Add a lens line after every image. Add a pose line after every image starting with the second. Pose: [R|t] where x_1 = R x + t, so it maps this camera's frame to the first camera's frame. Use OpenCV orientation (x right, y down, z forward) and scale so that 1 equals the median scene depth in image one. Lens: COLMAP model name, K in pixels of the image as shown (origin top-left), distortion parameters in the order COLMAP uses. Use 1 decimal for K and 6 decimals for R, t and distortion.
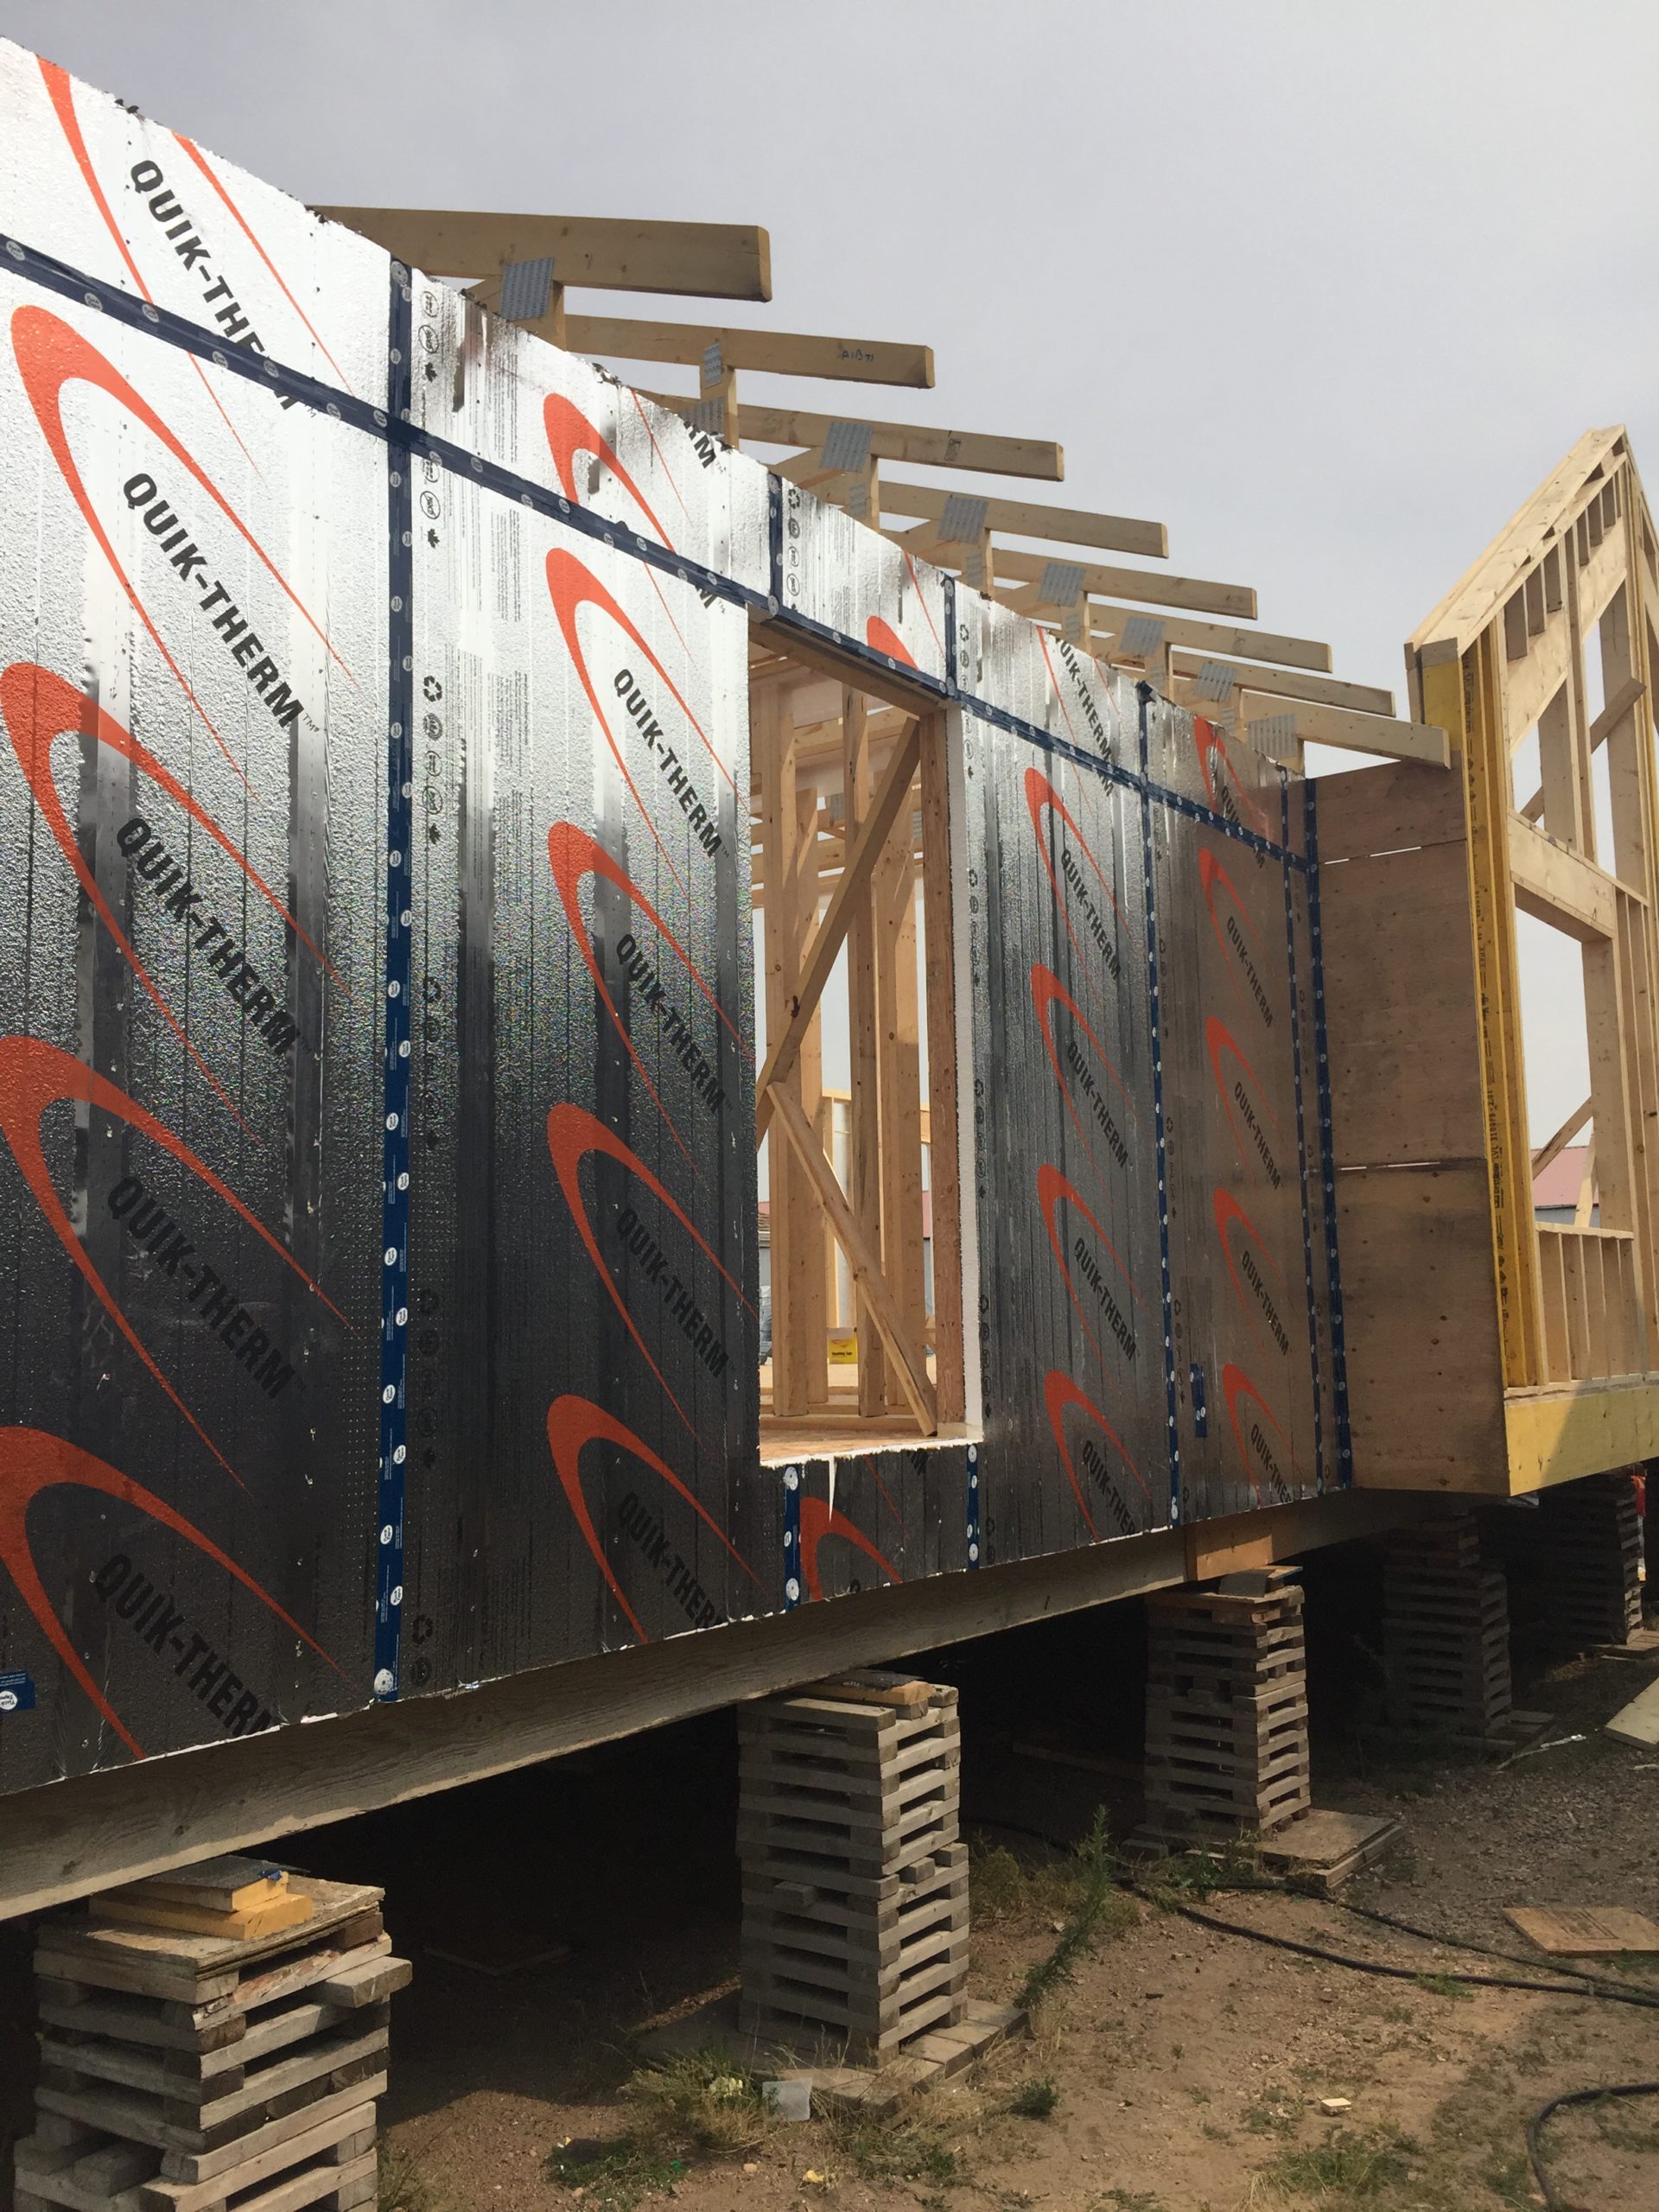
lens RADIAL K [[1894.8, 0, 829.5], [0, 1894.8, 1106.0], [0, 0, 1]] dist [0.097740, -0.114545]
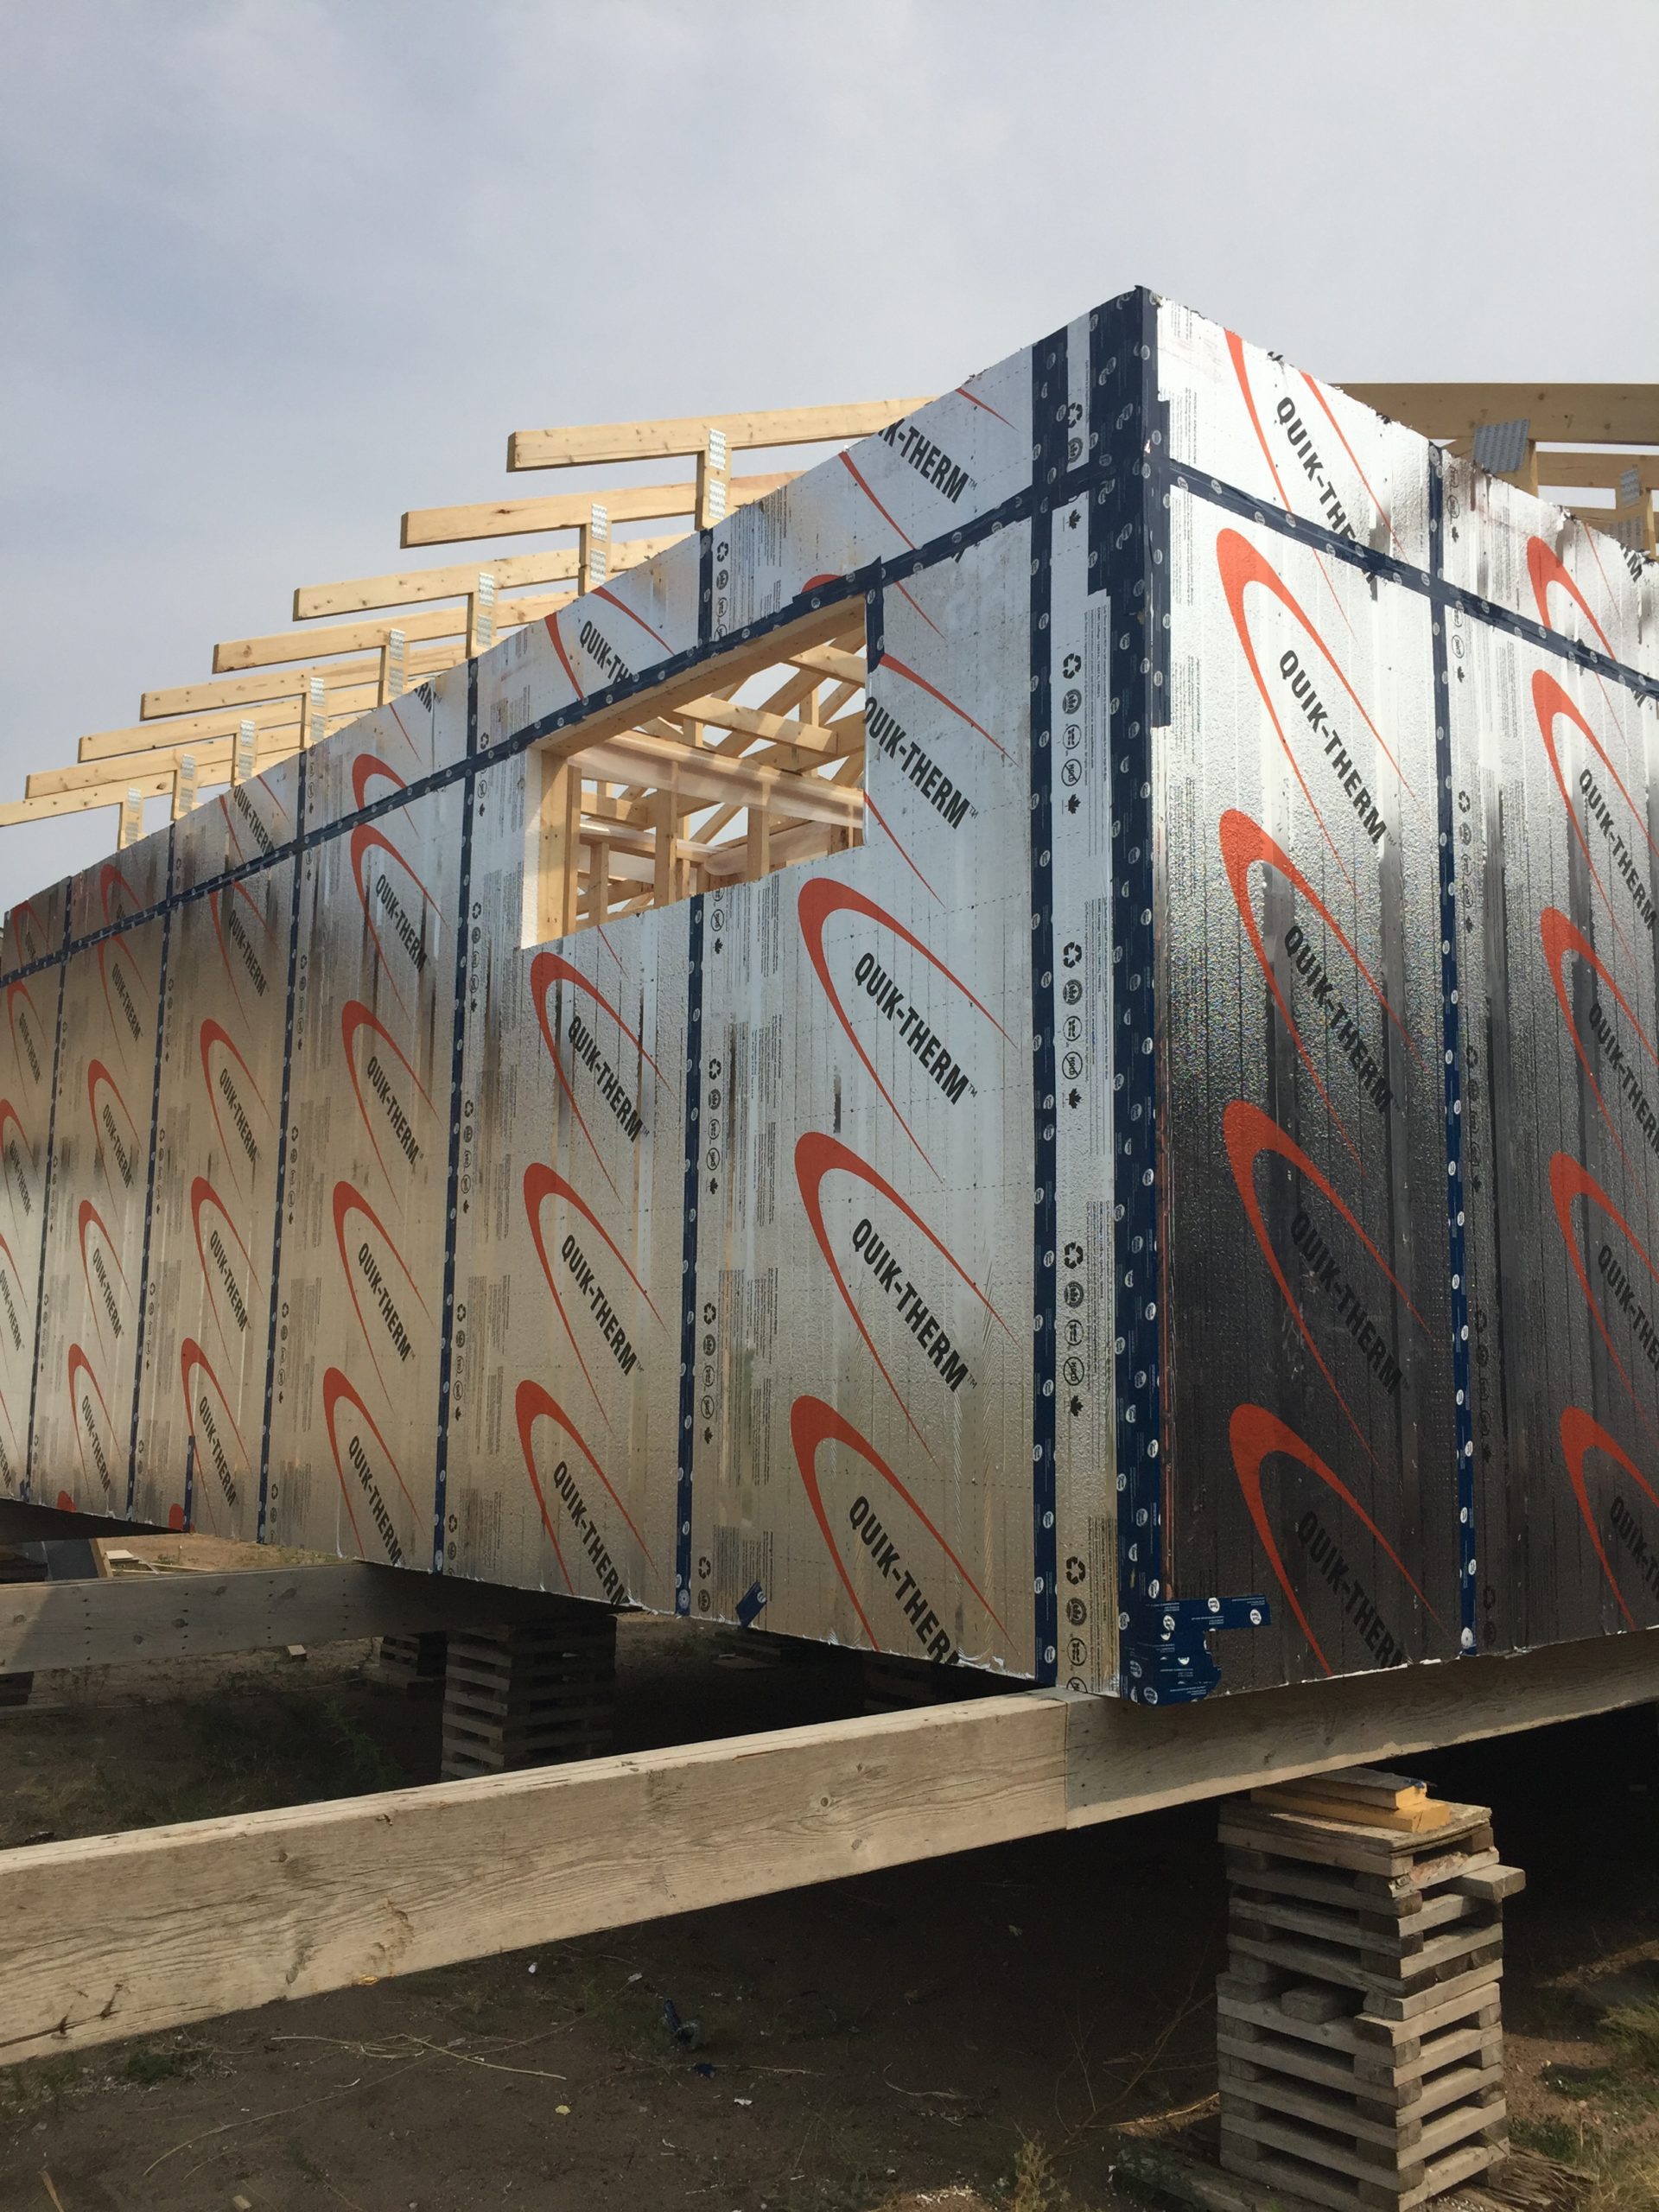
lens RADIAL K [[1894.8, 0, 829.5], [0, 1894.8, 1106.0], [0, 0, 1]] dist [0.097740, -0.114545]
pose [[0.971089, 0.004380, -0.238677, -0.347344], [-0.008163, 0.999856, -0.014864, -0.010672], [0.238577, 0.016383, 0.970985, -0.274331]]
